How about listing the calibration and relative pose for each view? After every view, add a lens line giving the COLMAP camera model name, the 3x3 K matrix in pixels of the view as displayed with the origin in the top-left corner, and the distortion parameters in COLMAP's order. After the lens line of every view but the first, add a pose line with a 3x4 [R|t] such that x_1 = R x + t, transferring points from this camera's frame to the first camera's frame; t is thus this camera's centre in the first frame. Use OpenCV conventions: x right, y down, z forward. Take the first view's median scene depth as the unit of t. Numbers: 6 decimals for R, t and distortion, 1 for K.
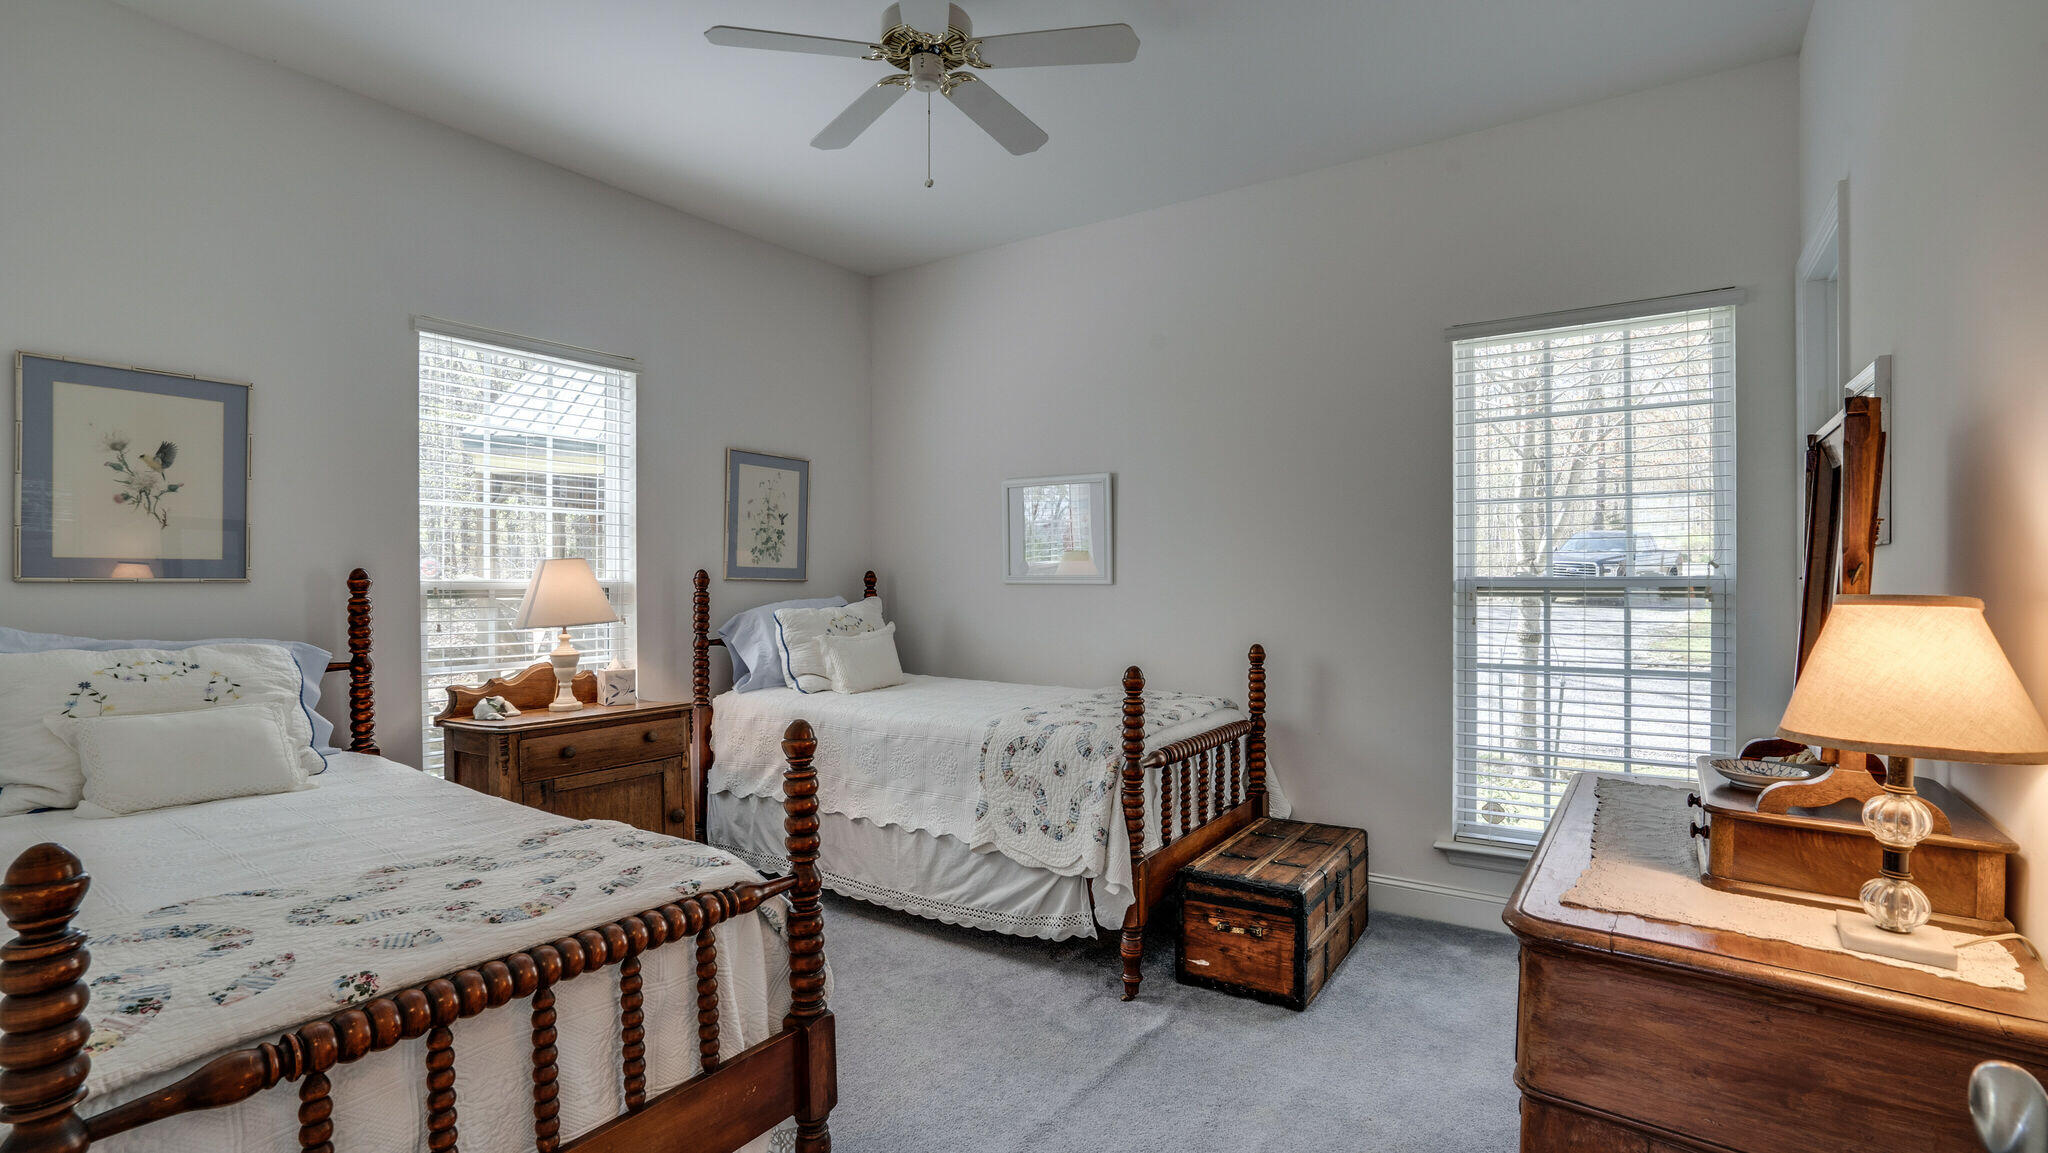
lens RADIAL K [[952.9, 0, 1028.5], [0, 952.9, 568.4], [0, 0, 1]] dist [-0.039436, 0.018132]
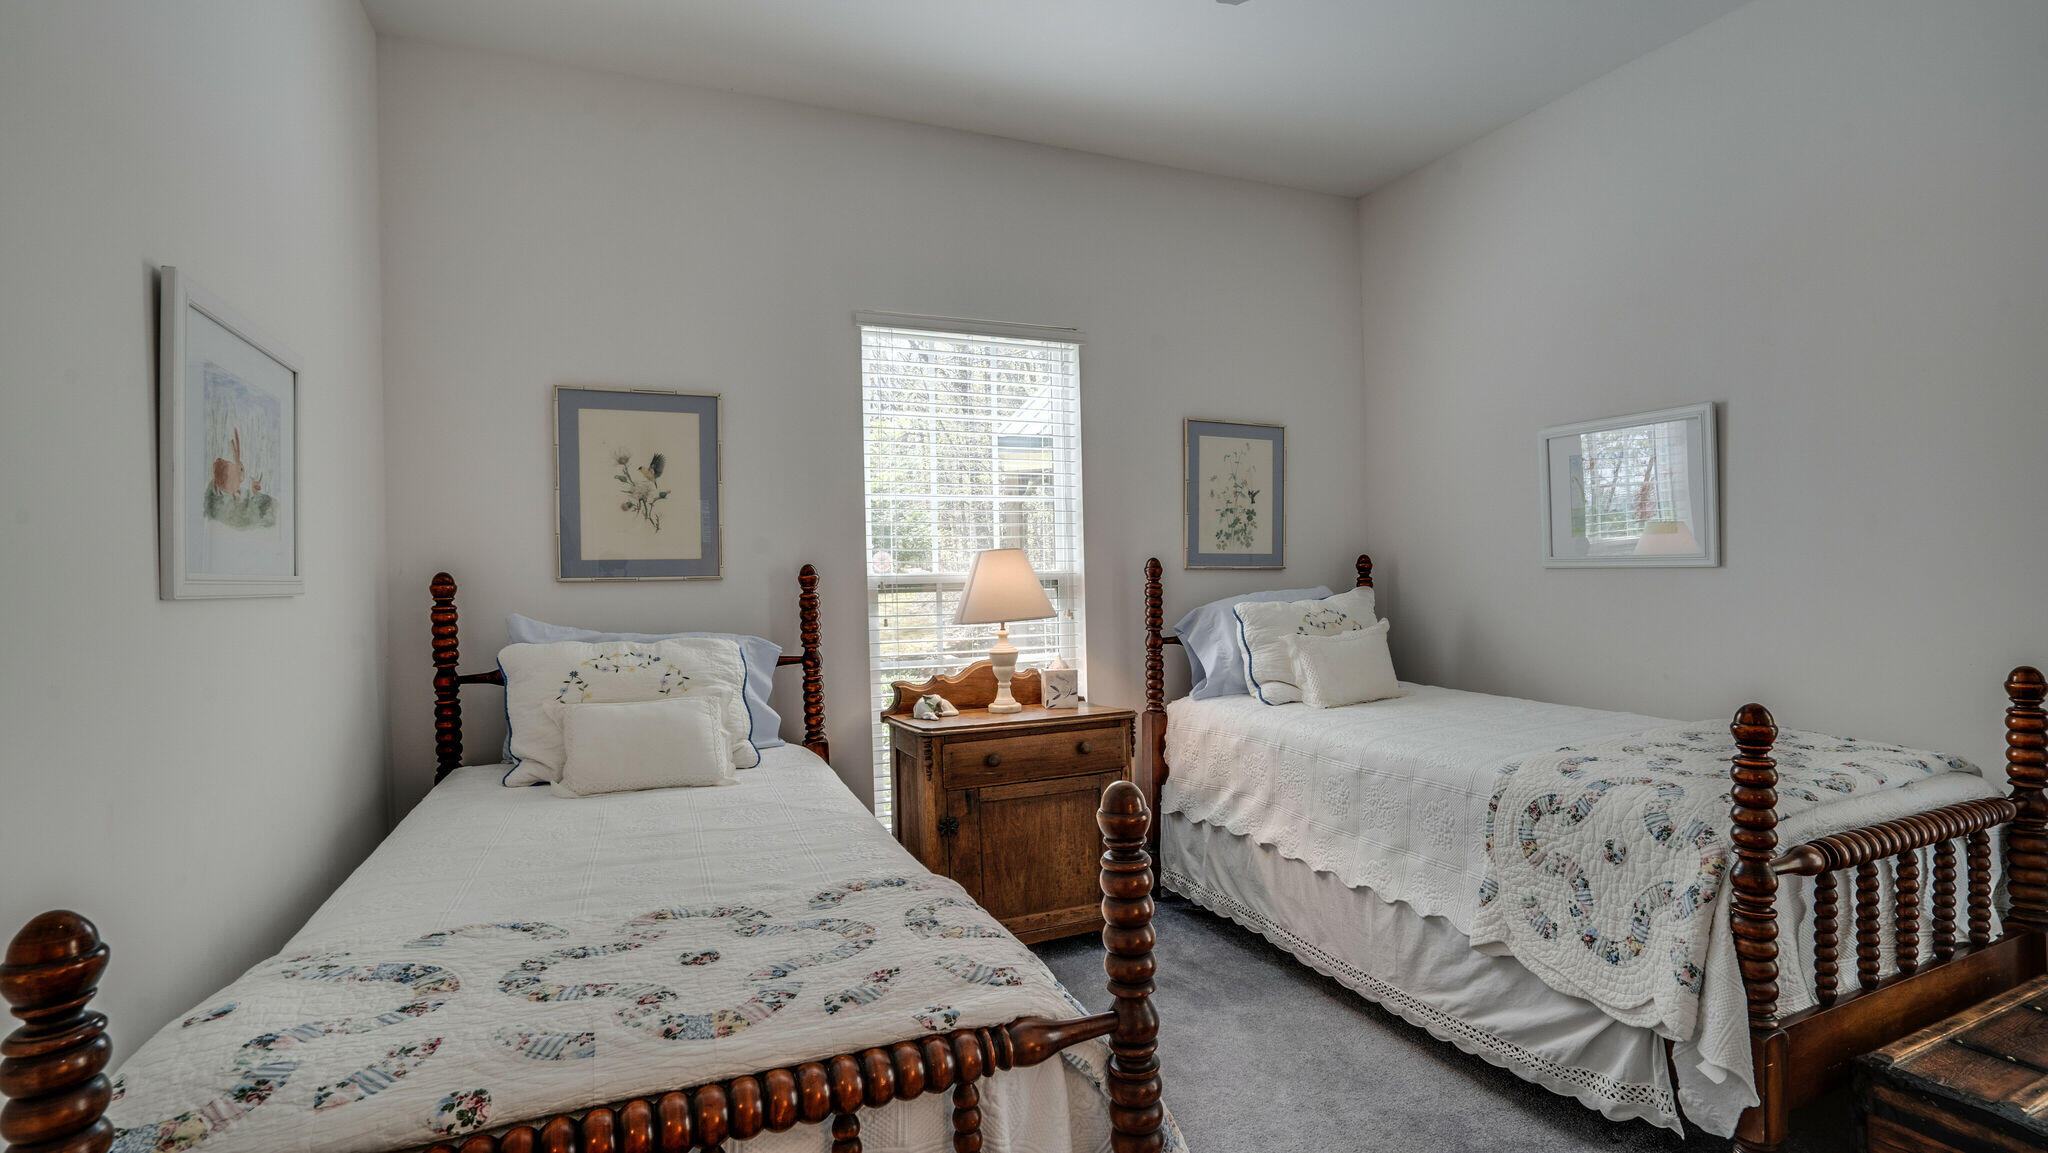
lens RADIAL K [[952.9, 0, 1023.4], [0, 952.9, 578.4], [0, 0, 1]] dist [-0.039436, 0.018132]
pose [[0.846820, -0.011384, -0.531757, 0.033900], [0.023809, 0.999580, 0.016516, 0.003639], [0.531346, -0.026647, 0.846736, 0.249567]]
